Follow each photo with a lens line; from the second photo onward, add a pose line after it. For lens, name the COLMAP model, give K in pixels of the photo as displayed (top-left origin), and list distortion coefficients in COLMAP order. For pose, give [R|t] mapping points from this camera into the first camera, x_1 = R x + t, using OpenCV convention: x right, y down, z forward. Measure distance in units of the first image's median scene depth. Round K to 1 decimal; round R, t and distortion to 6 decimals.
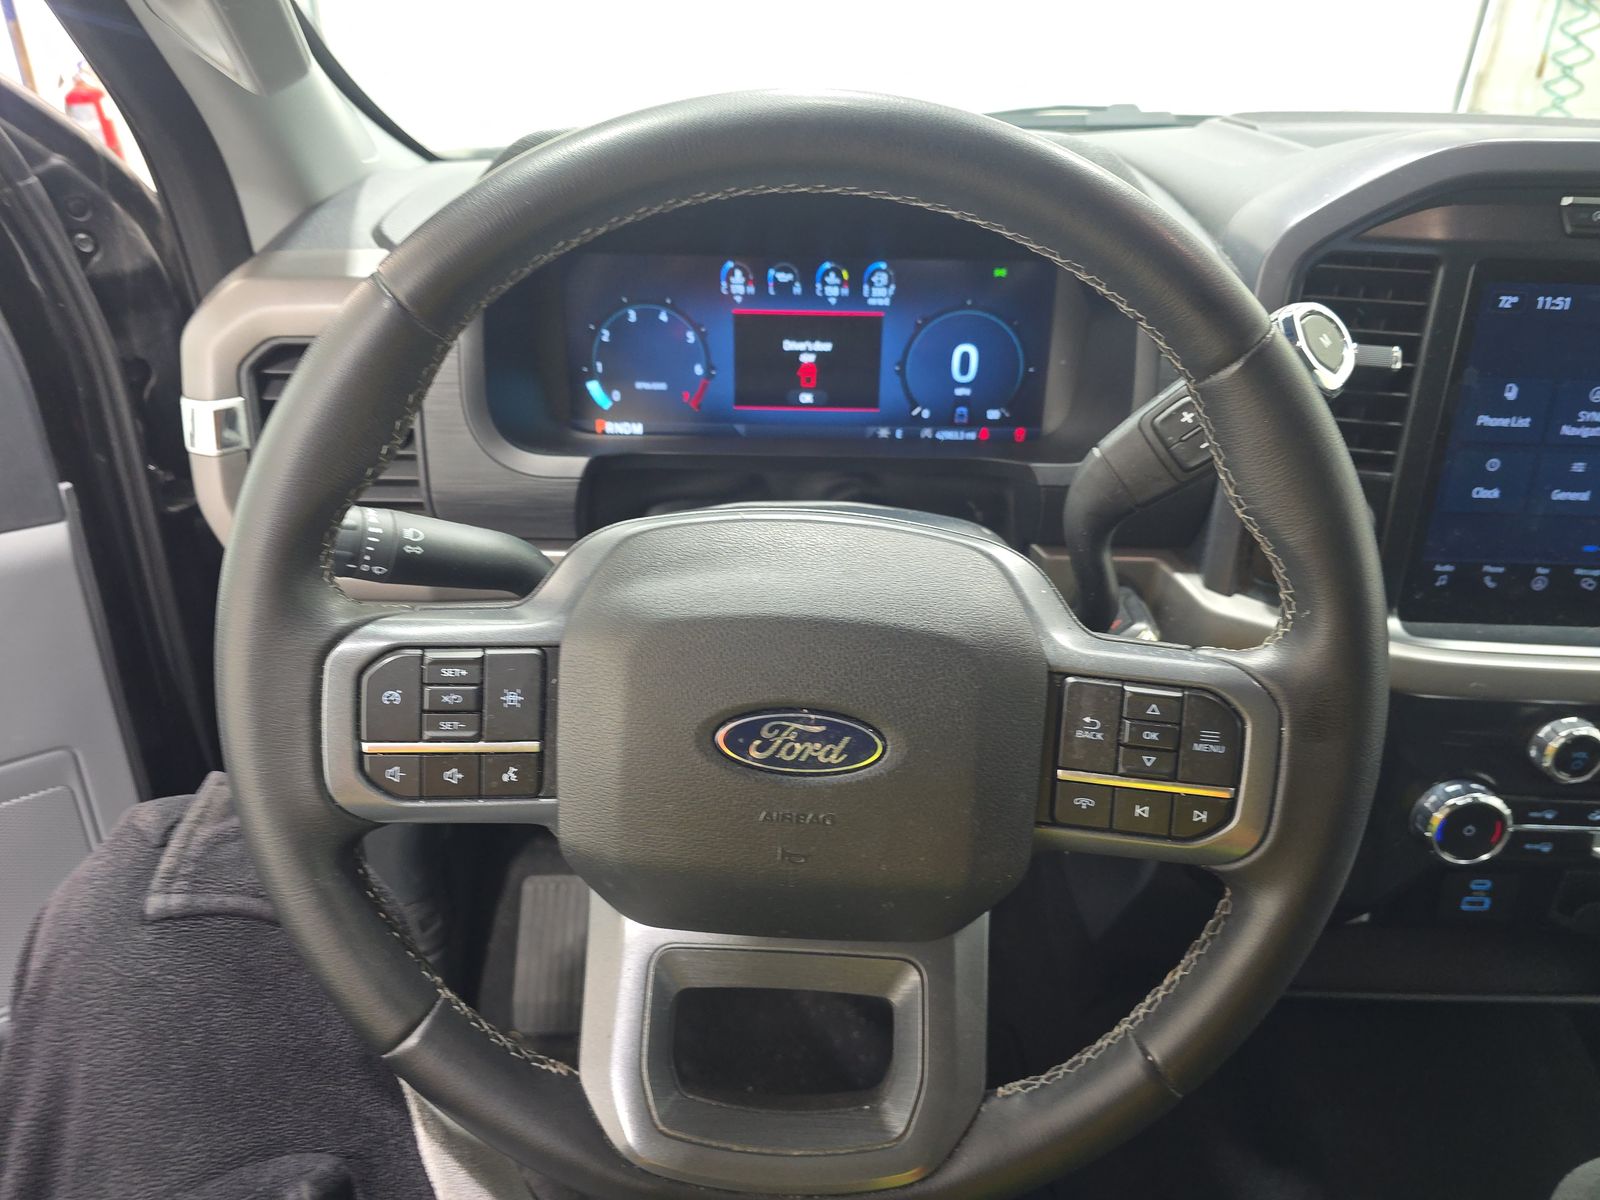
lens RADIAL K [[1085.0, 0, 805.2], [0, 1085.0, 592.2], [0, 0, 1]] dist [0.027340, -0.016223]
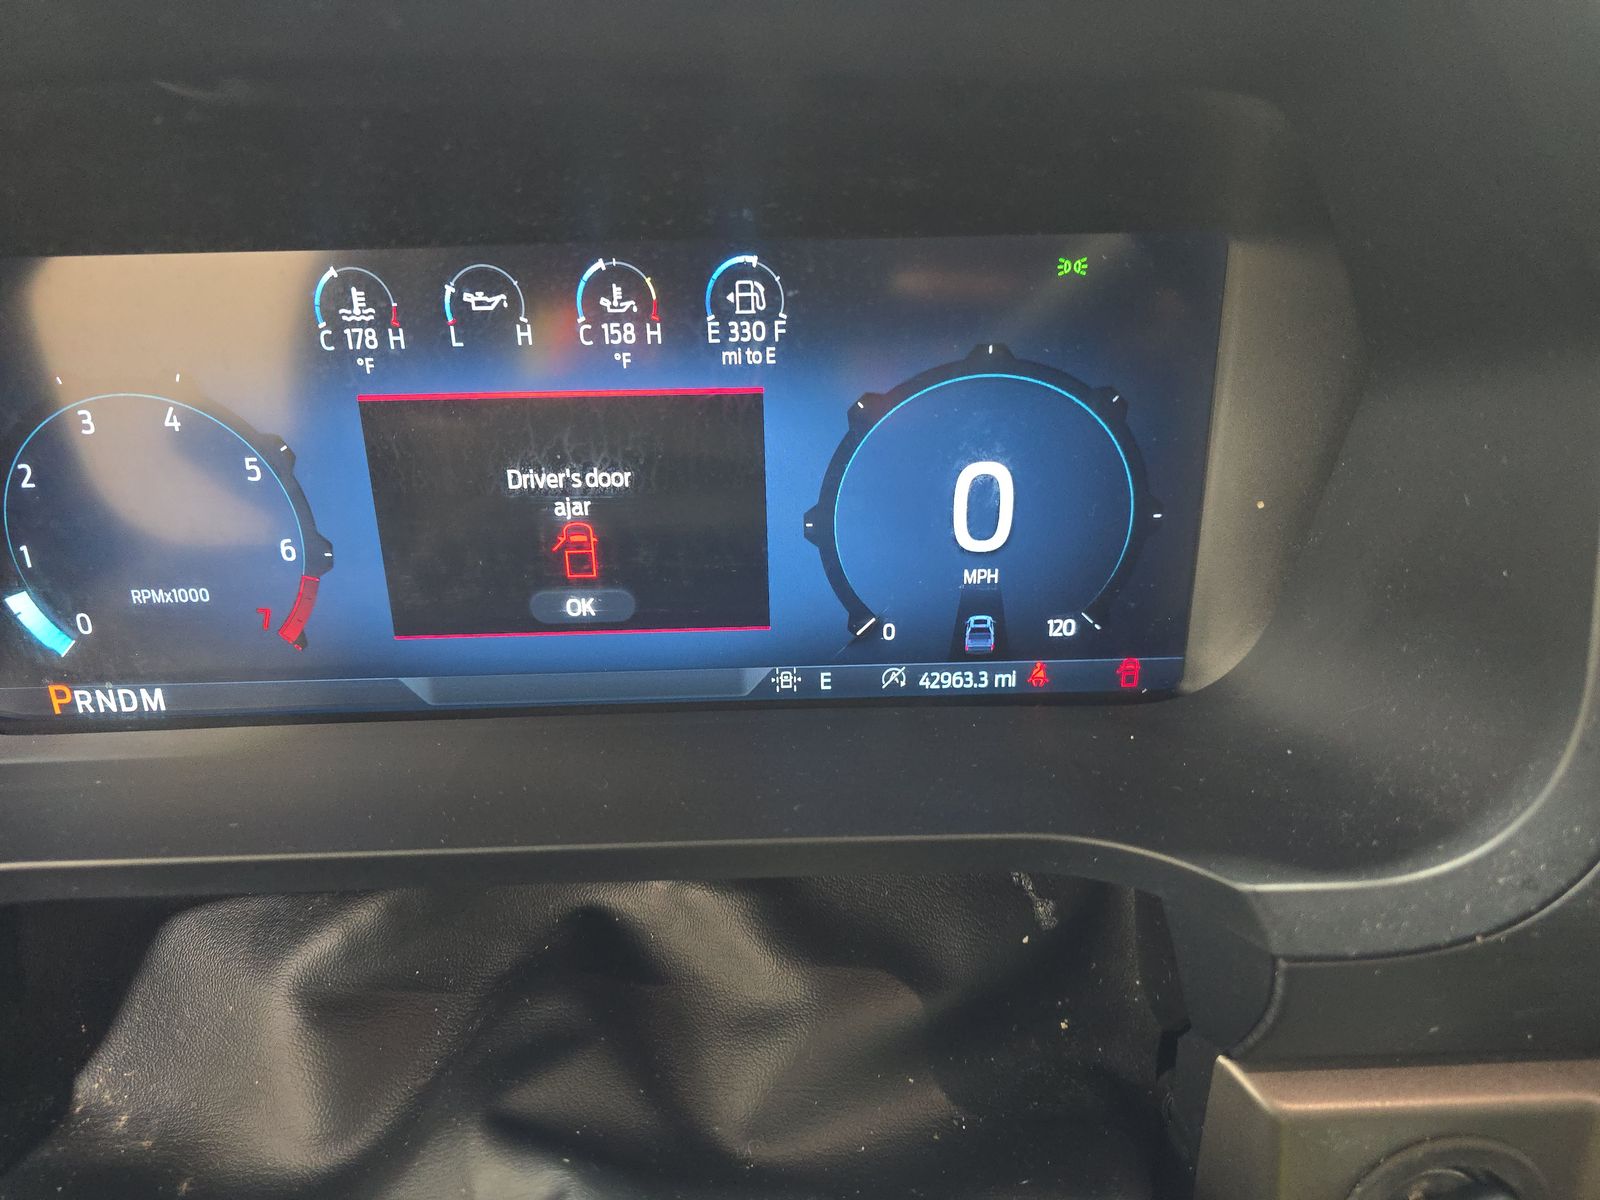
lens RADIAL K [[1085.0, 0, 795.6], [0, 1085.0, 600.5], [0, 0, 1]] dist [0.027340, -0.016223]
pose [[0.999074, -0.037065, -0.021847, 0.087994], [0.035787, 0.997777, -0.056224, -0.158562], [0.023883, 0.055390, 0.998179, 0.618587]]
